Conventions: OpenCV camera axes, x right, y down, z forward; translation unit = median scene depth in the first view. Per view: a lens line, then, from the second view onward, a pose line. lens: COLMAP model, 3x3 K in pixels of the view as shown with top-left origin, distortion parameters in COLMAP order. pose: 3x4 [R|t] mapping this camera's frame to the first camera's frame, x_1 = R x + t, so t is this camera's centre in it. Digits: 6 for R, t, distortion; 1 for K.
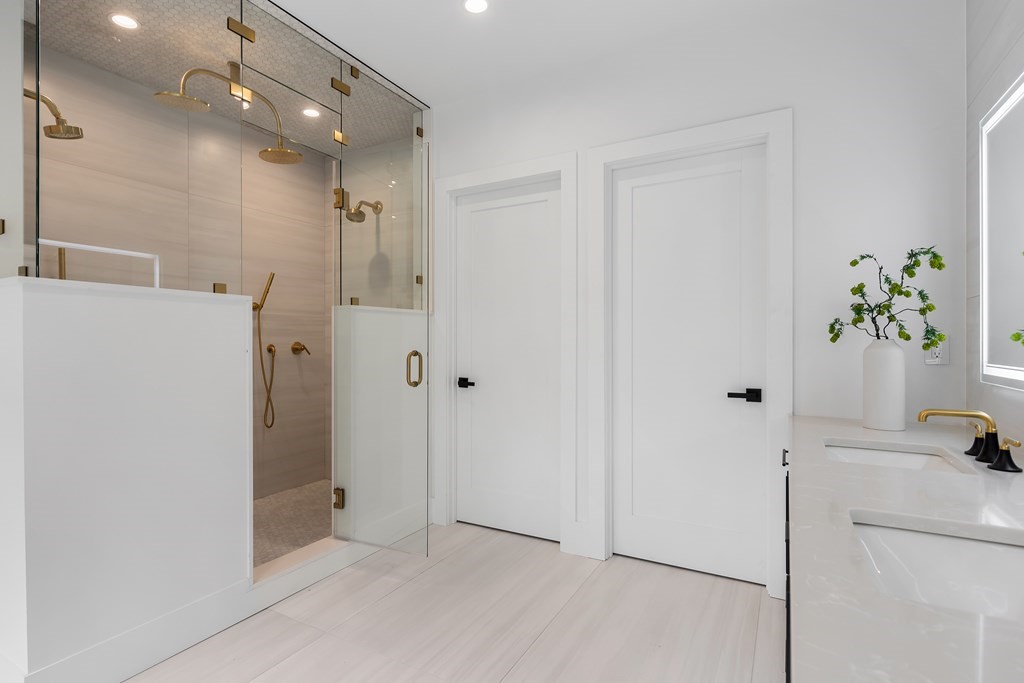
lens RADIAL K [[495.3, 0, 509.7], [0, 495.3, 341.9], [0, 0, 1]] dist [0.000718, -0.002103]
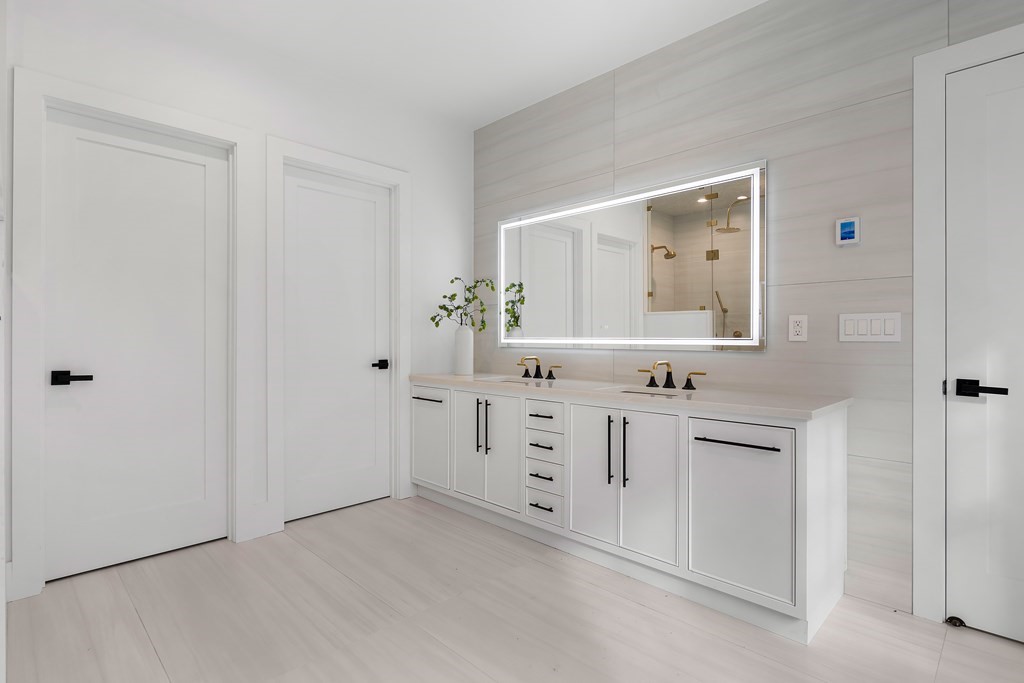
lens RADIAL K [[495.3, 0, 506.5], [0, 495.3, 340.7], [0, 0, 1]] dist [0.000718, -0.002103]
pose [[0.285385, 0.002956, 0.958408, -0.804119], [0.004347, 0.999981, -0.004379, 0.050535], [-0.958403, 0.005416, 0.285367, 0.279715]]
